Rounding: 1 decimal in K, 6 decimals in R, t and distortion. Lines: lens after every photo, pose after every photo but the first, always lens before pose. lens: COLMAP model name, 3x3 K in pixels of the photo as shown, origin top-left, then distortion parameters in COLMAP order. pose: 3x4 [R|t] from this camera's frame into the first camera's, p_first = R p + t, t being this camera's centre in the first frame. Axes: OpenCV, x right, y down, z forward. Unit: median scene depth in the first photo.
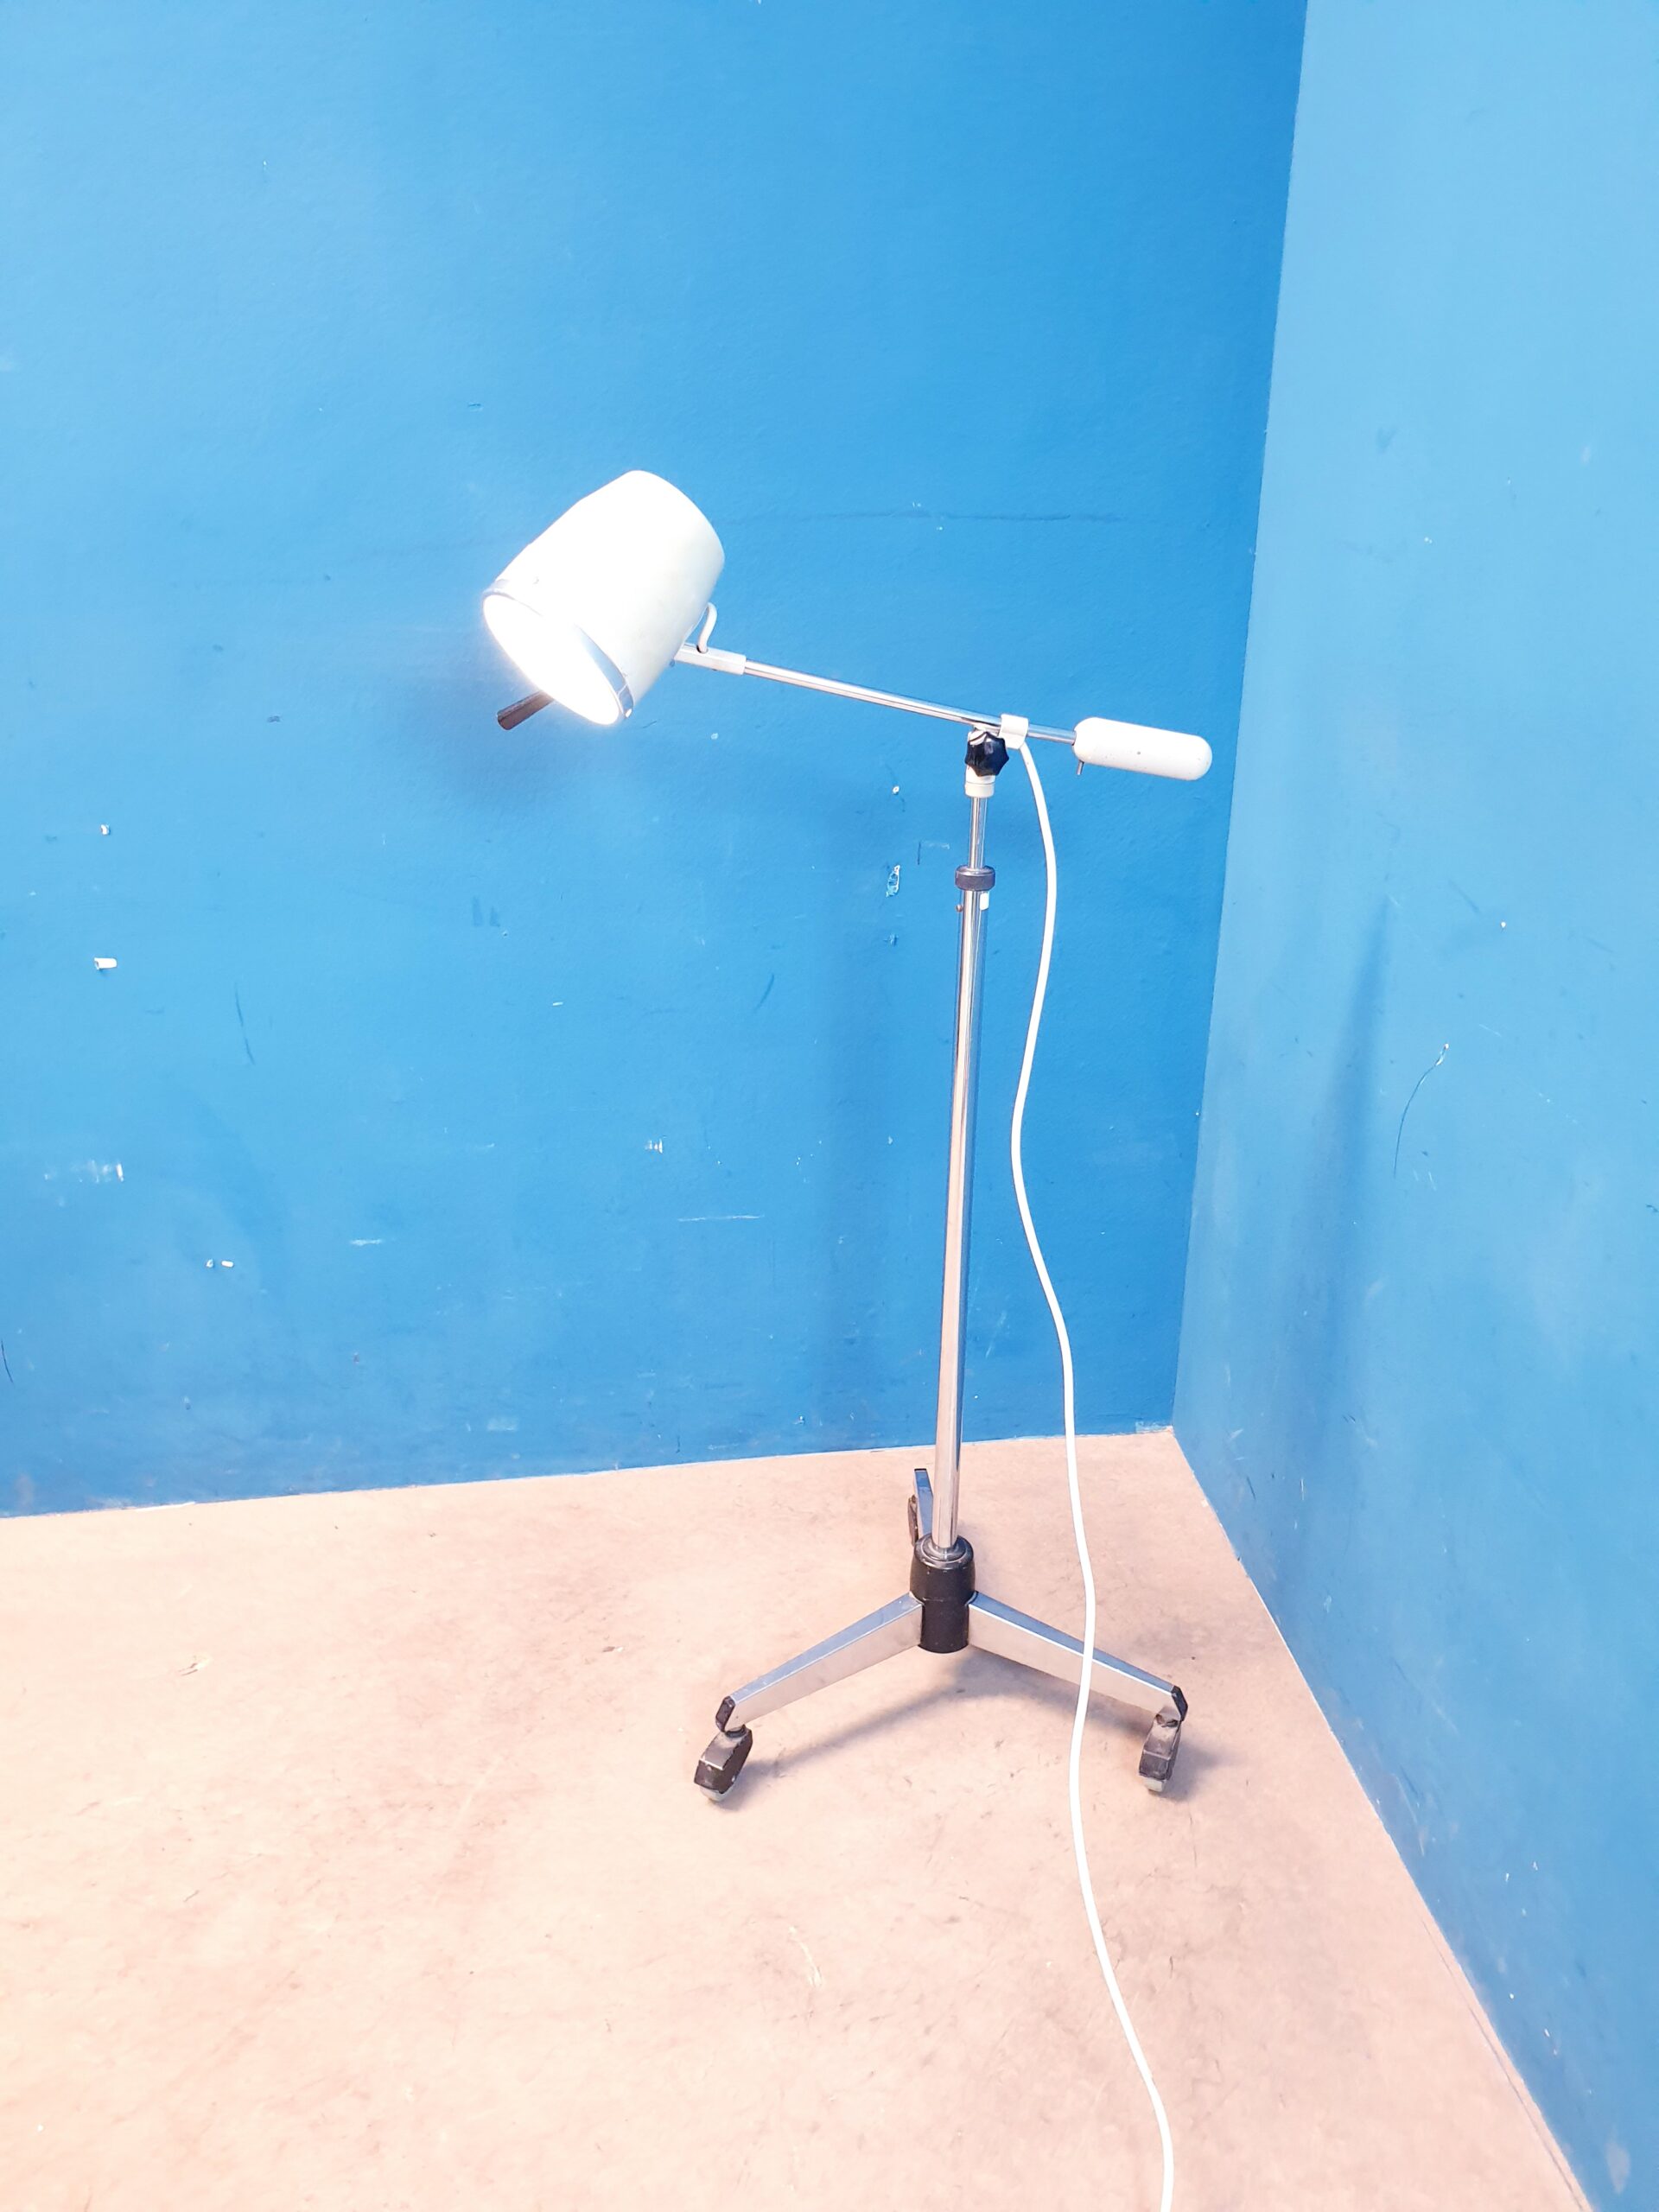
lens RADIAL K [[1738.7, 0, 850.5], [0, 1738.7, 1107.3], [0, 0, 1]] dist [-0.014367, 0.050166]
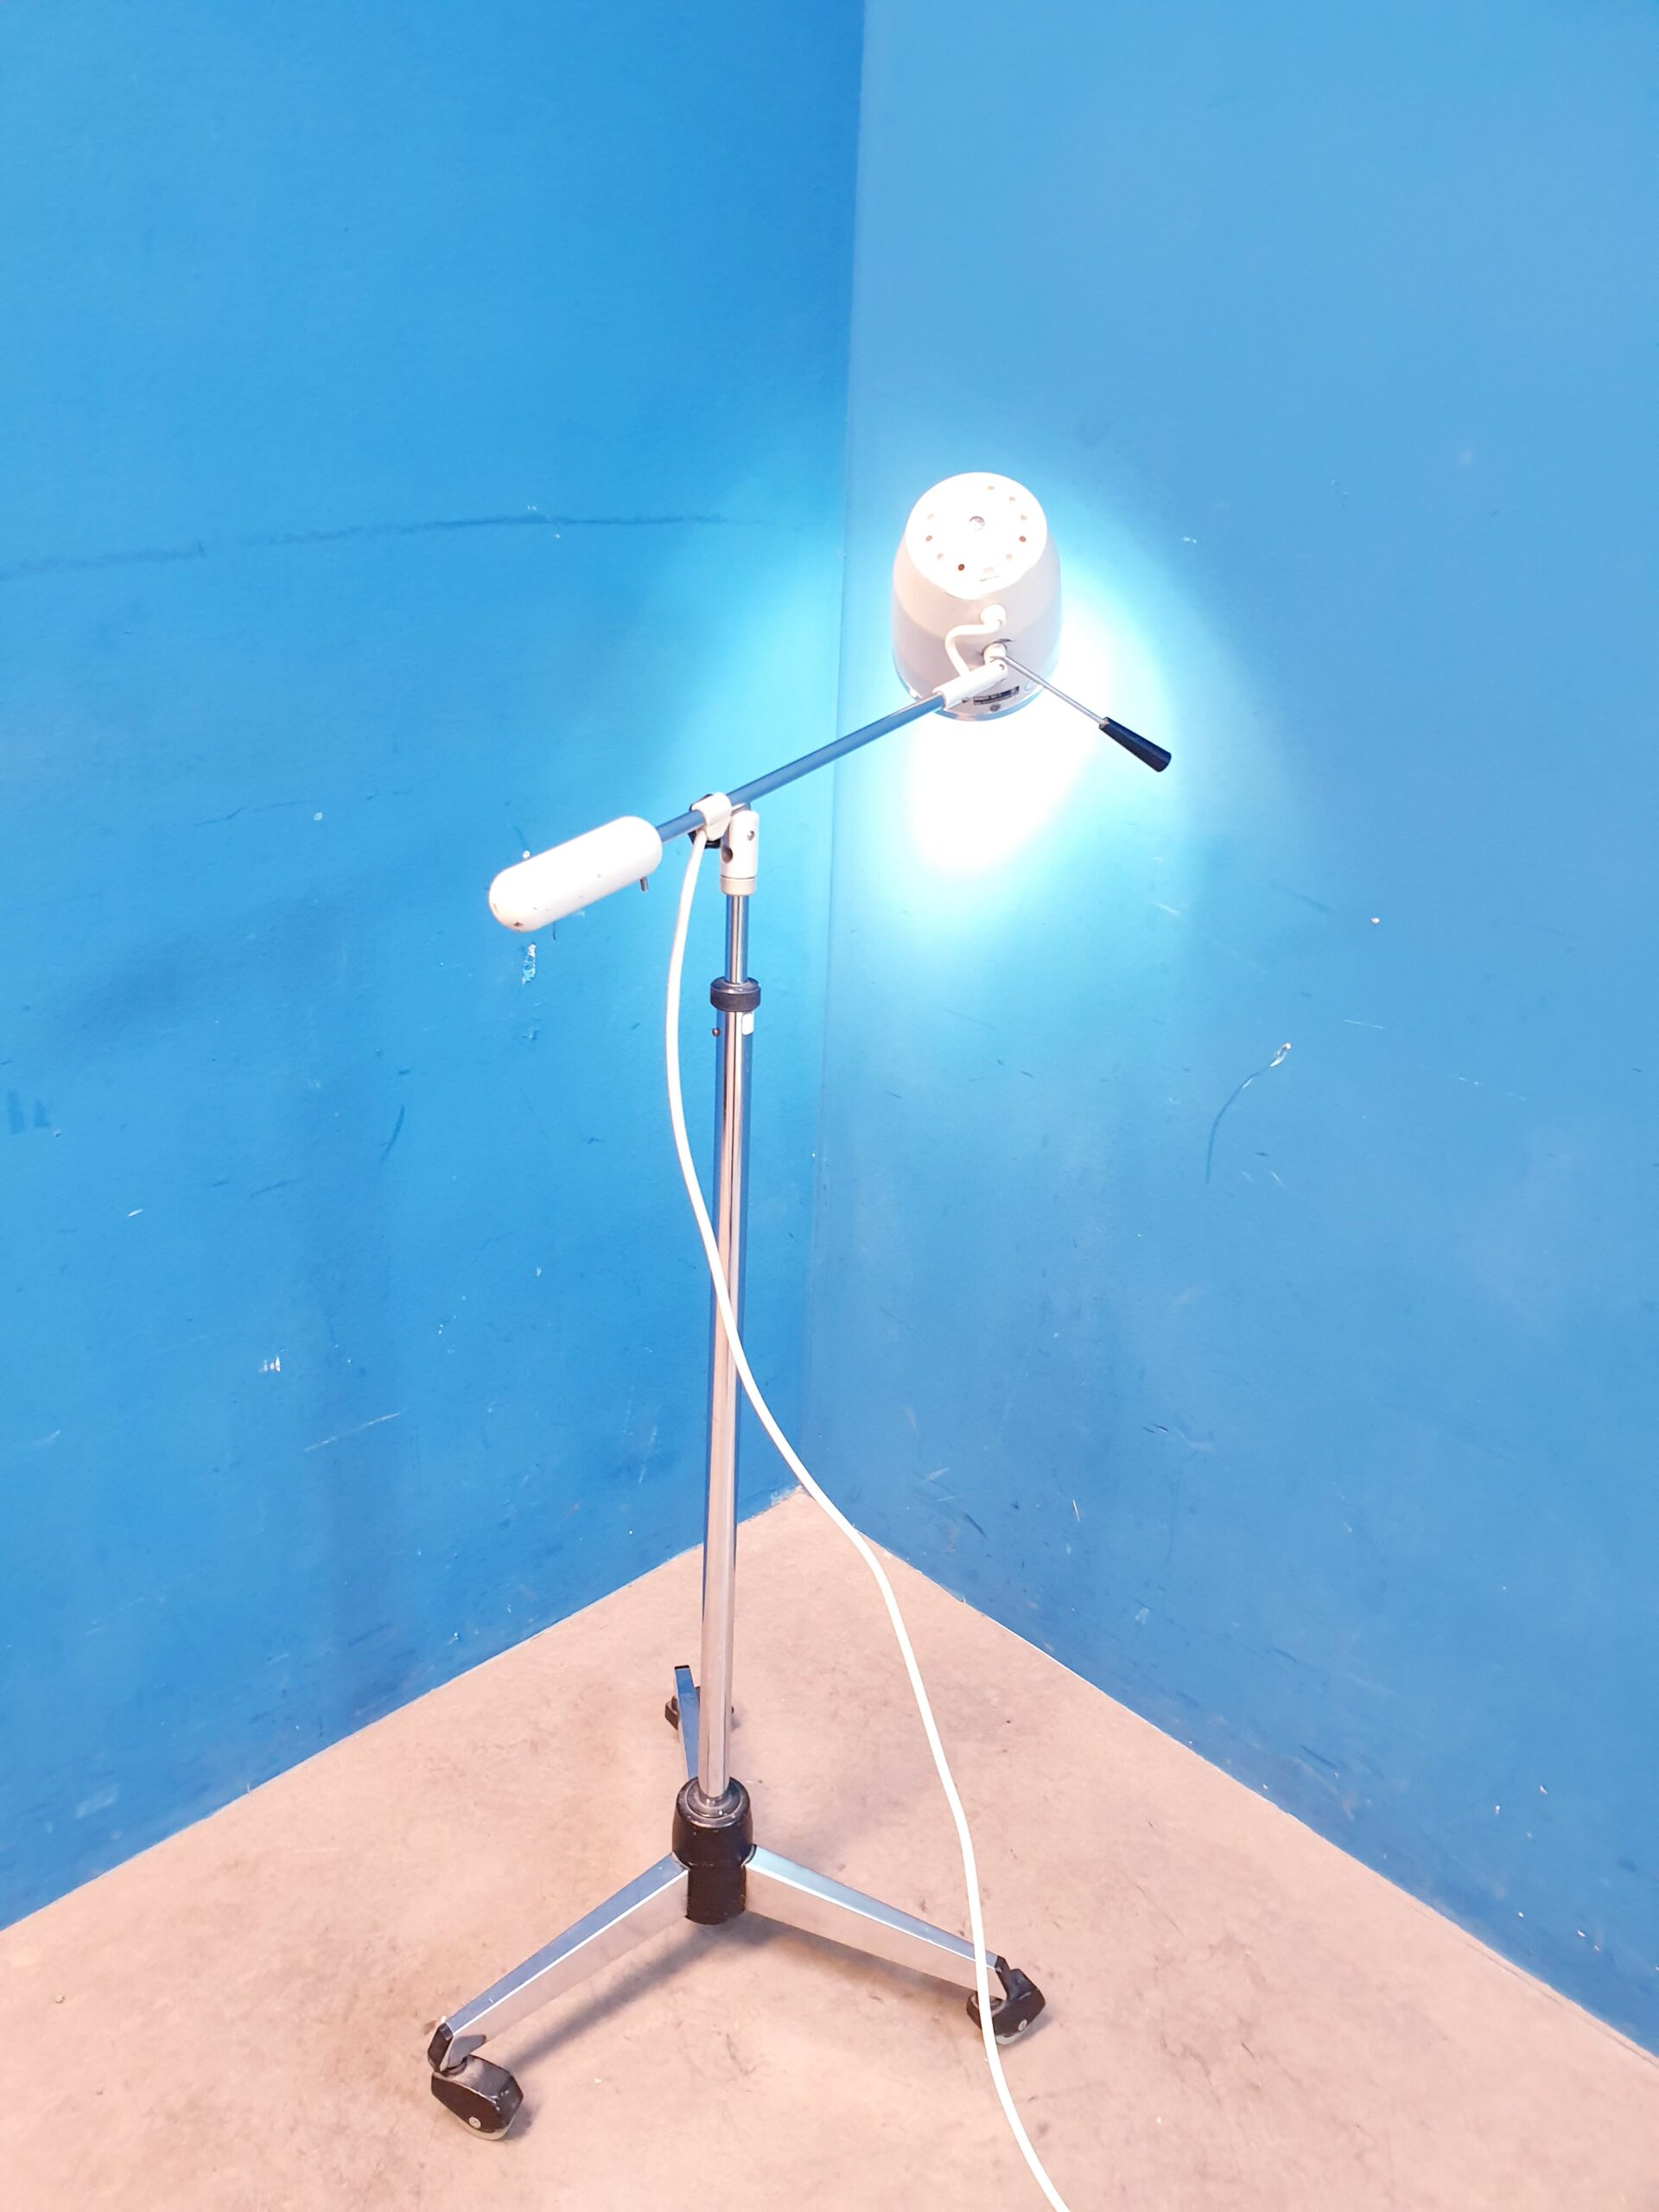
lens RADIAL K [[1738.7, 0, 810.3], [0, 1738.7, 1094.9], [0, 0, 1]] dist [-0.014367, 0.050166]
pose [[0.803426, -0.207646, 0.558023, -0.378222], [0.201858, 0.976705, 0.072812, -0.116748], [-0.560143, 0.054143, 0.826625, 0.283560]]
